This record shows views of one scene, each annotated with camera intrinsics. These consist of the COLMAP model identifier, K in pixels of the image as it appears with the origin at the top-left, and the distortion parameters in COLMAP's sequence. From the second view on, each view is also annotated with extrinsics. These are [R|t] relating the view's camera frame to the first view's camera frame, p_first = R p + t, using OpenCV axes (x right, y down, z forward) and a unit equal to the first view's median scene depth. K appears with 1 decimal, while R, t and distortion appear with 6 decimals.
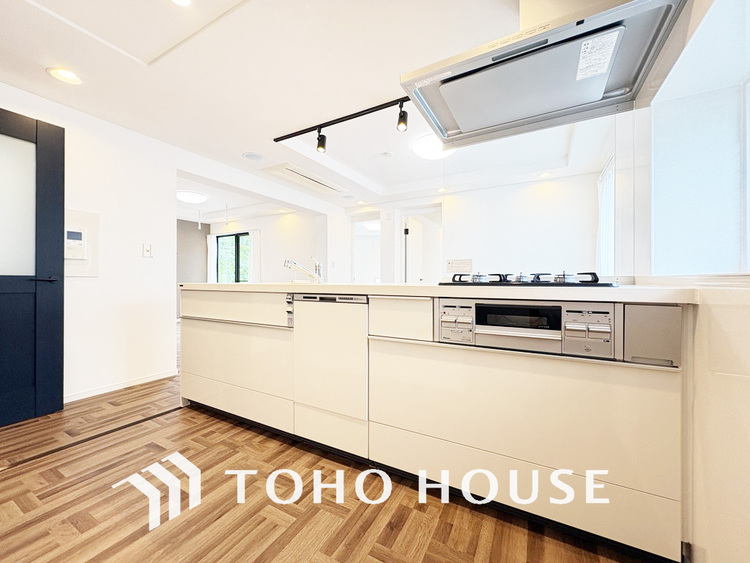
lens RADIAL K [[300.5, 0, 375.7], [0, 300.5, 280.2], [0, 0, 1]] dist [0.000060, 0.000148]
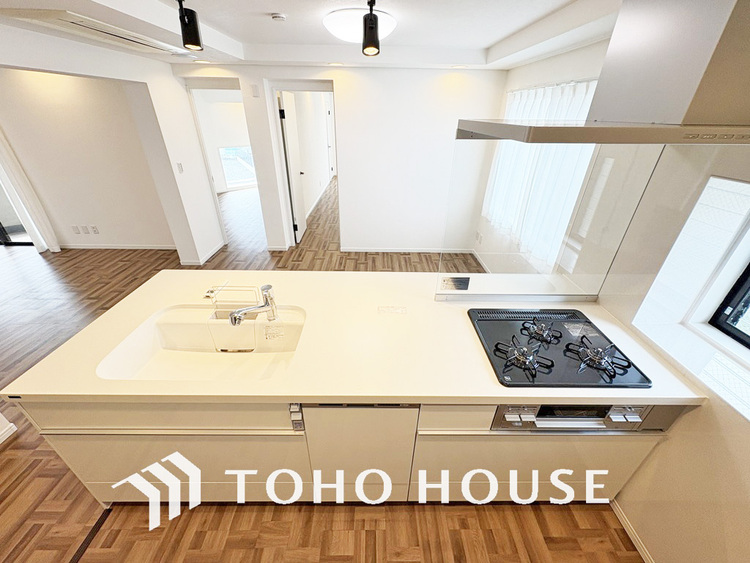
lens RADIAL K [[300.5, 0, 375.7], [0, 300.5, 280.2], [0, 0, 1]] dist [0.000060, 0.000148]
pose [[0.869597, -0.228967, 0.437464, -0.373935], [-0.018634, 0.870133, 0.492465, -0.577988], [-0.493410, -0.436397, 0.752399, 0.513545]]
